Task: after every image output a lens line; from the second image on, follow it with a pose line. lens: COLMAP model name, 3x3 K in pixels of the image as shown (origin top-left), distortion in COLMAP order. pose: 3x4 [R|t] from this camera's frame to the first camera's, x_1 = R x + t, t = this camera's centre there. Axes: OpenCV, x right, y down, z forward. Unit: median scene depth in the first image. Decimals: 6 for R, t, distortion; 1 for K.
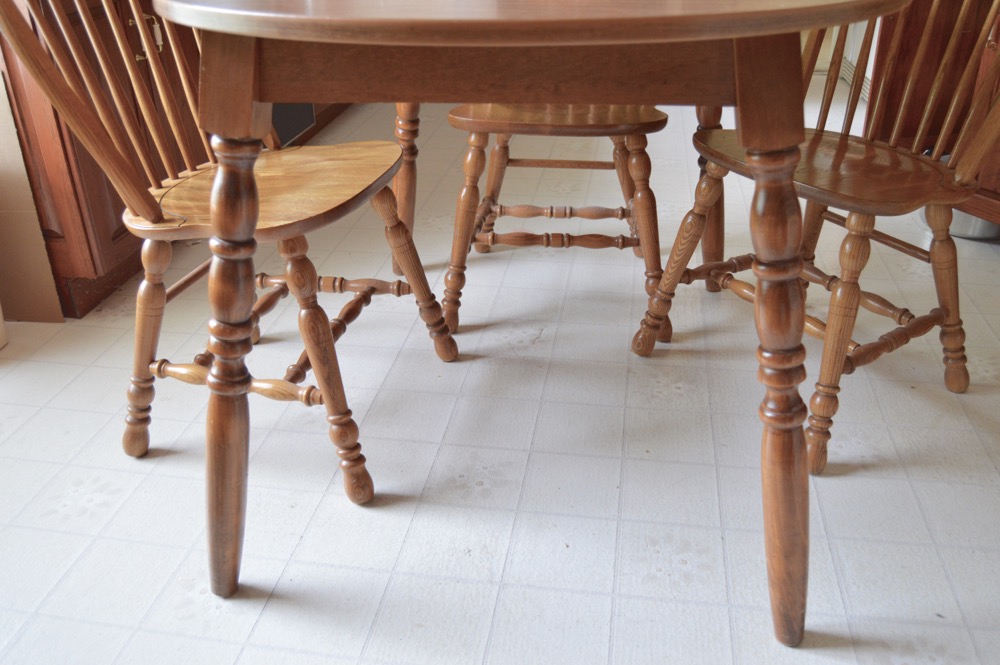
lens RADIAL K [[855.5, 0, 513.3], [0, 855.5, 339.0], [0, 0, 1]] dist [-0.081780, 0.009637]
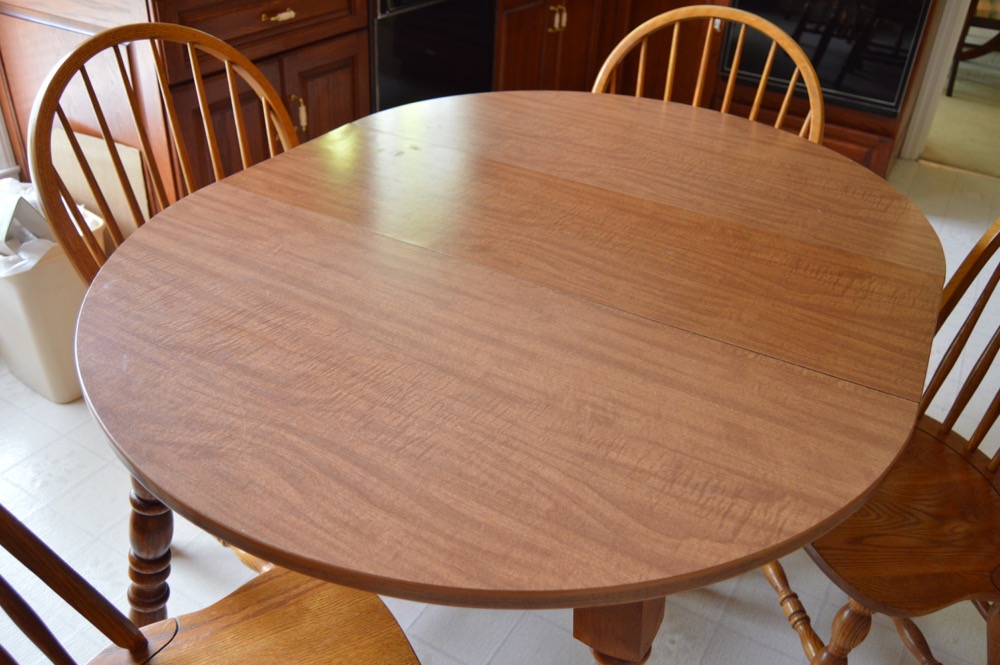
lens RADIAL K [[855.5, 0, 513.3], [0, 855.5, 339.0], [0, 0, 1]] dist [-0.081780, 0.009637]
pose [[0.930171, 0.255201, -0.263920, 0.227123], [-0.237159, 0.966448, 0.098663, -0.371928], [0.280244, -0.029182, 0.959485, 0.091447]]
